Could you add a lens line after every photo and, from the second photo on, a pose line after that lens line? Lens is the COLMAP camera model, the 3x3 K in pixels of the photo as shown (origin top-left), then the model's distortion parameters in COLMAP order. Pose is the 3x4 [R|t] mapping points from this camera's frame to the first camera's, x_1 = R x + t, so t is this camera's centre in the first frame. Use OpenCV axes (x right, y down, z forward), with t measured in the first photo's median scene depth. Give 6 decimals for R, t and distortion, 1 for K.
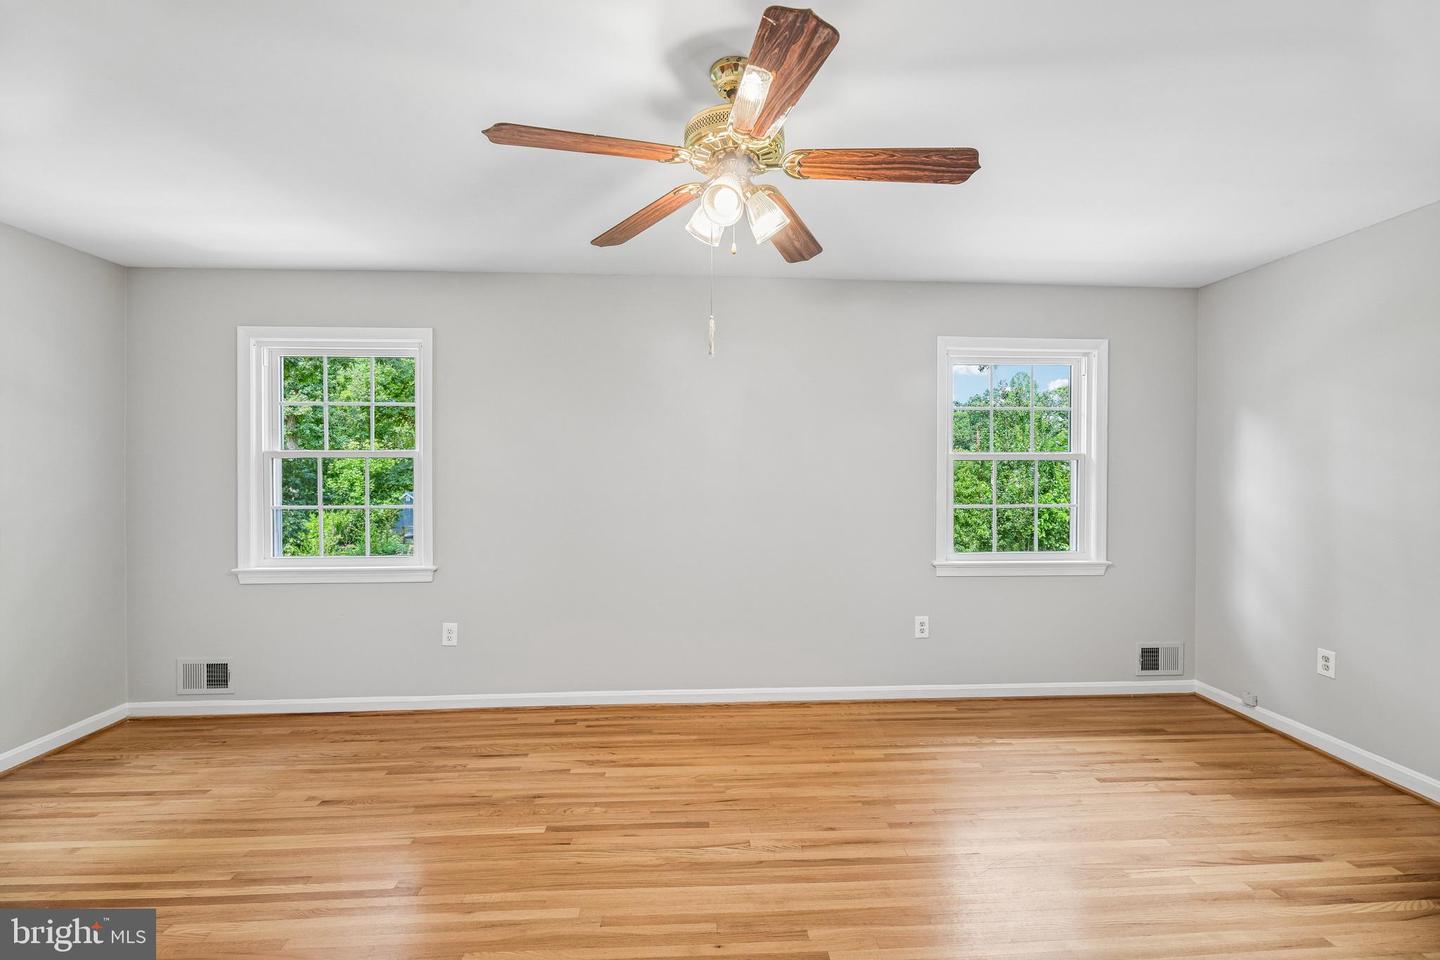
lens RADIAL K [[577.1, 0, 729.9], [0, 577.1, 474.8], [0, 0, 1]] dist [-0.000356, -0.003471]
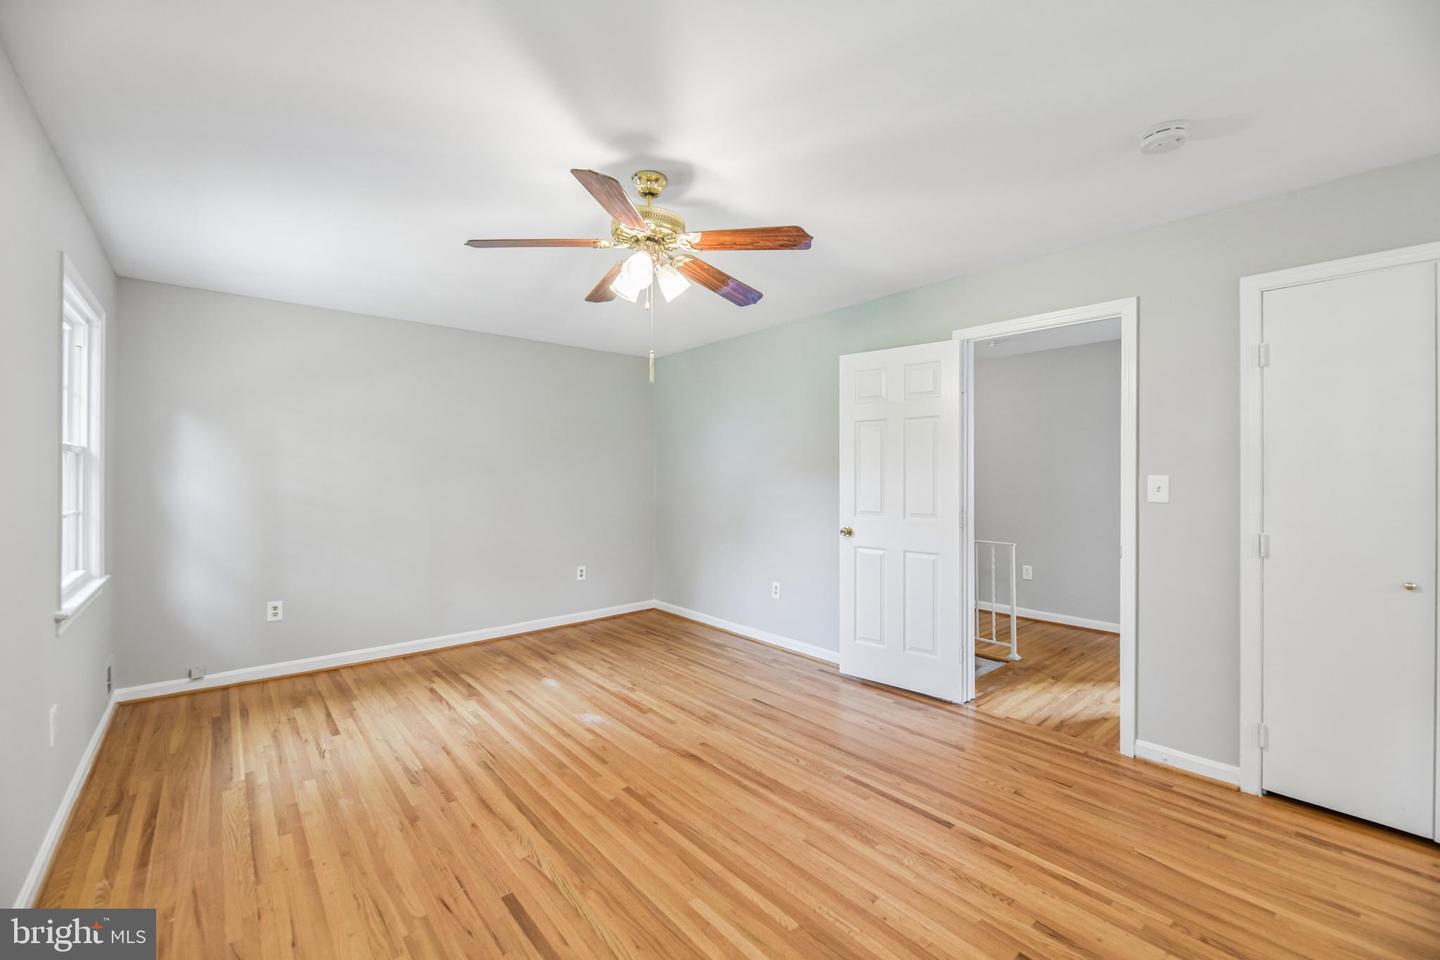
lens RADIAL K [[577.1, 0, 727.8], [0, 577.1, 478.7], [0, 0, 1]] dist [-0.000356, -0.003471]
pose [[-0.609753, -0.008989, 0.792541, -0.683577], [-0.001777, 0.999949, 0.009974, -0.001226], [-0.792589, 0.004673, -0.609738, 0.969294]]
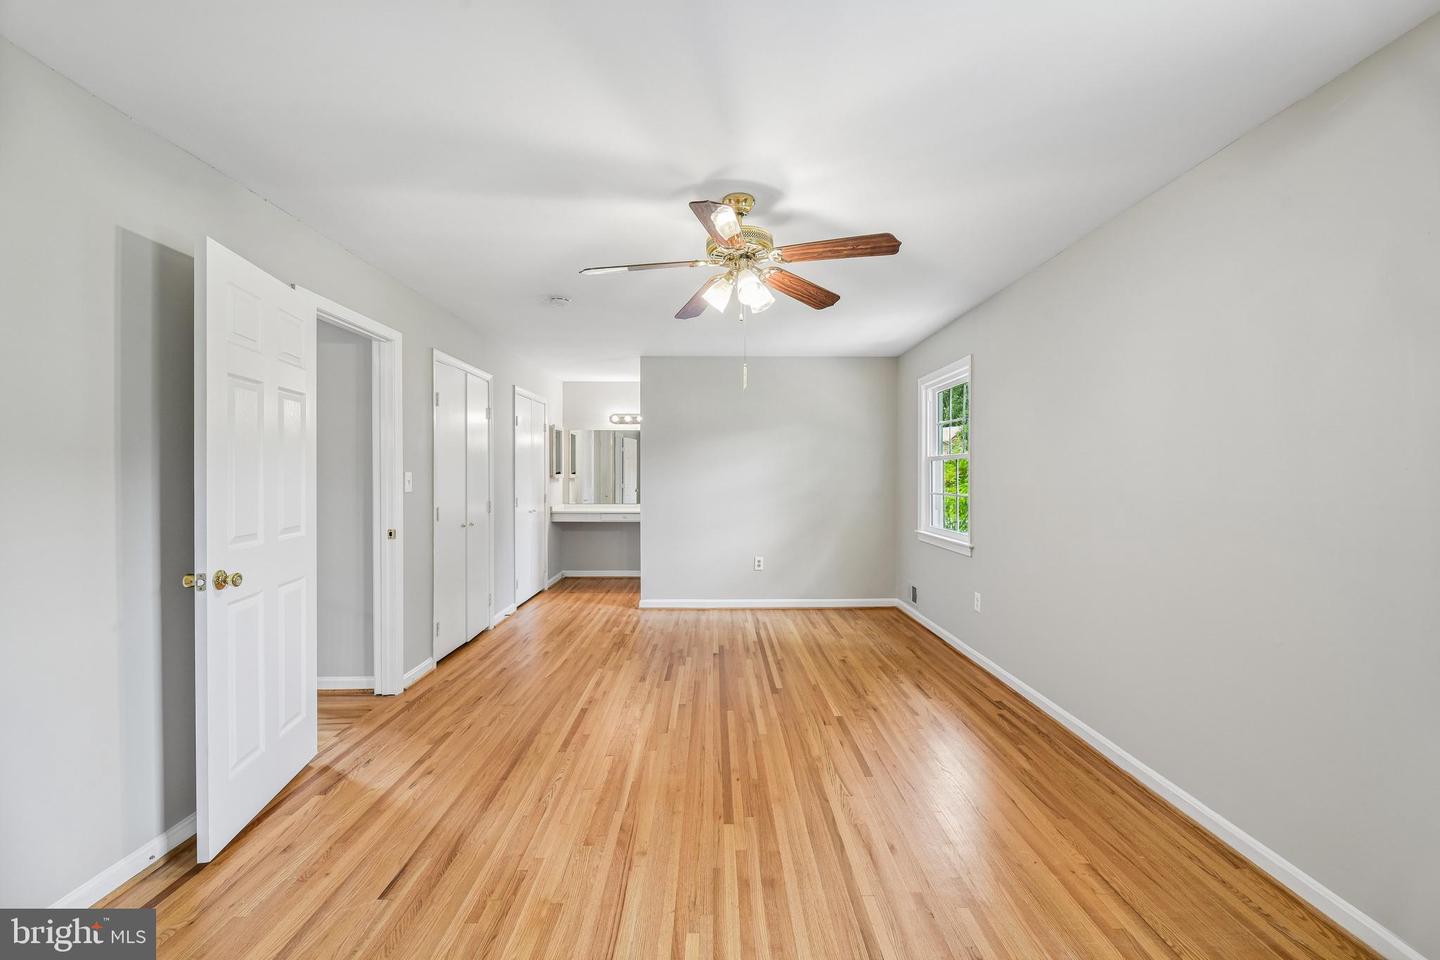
lens RADIAL K [[577.1, 0, 721.4], [0, 577.1, 478.8], [0, 0, 1]] dist [-0.000356, -0.003471]
pose [[-0.048217, 0.008938, -0.998797, 0.863460], [0.001078, 0.999960, 0.008896, 0.004454], [0.998836, -0.000648, -0.048225, 0.592134]]
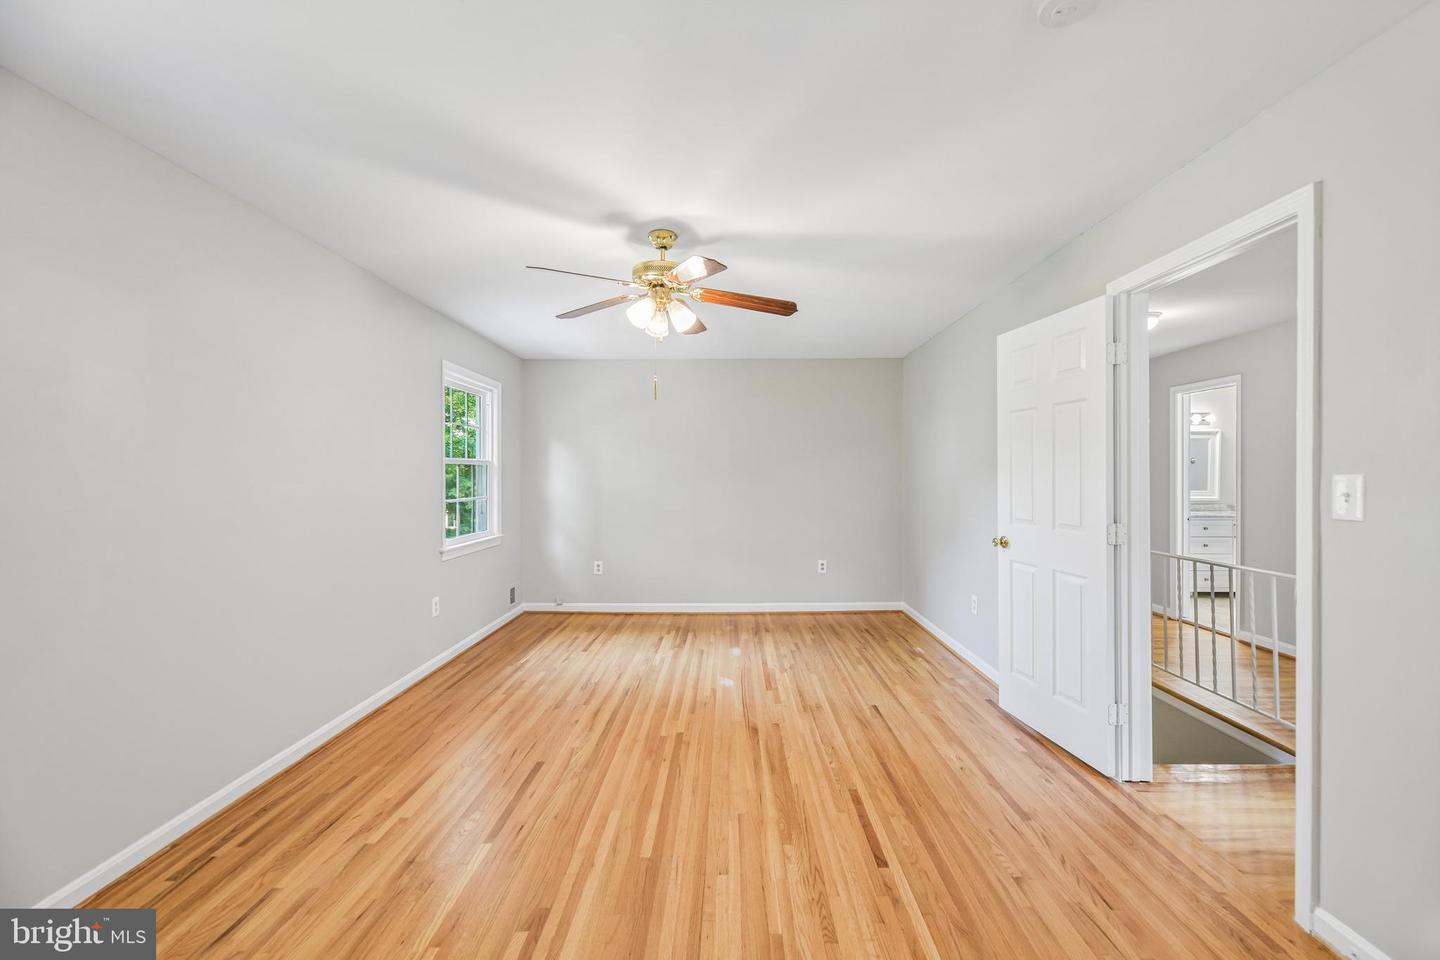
lens RADIAL K [[577.1, 0, 733.1], [0, 577.1, 484.6], [0, 0, 1]] dist [-0.000356, -0.003471]
pose [[0.054923, -0.018329, 0.998322, -0.951408], [0.003452, 0.999829, 0.018167, -0.001770], [-0.998485, 0.002448, 0.054977, 0.407221]]
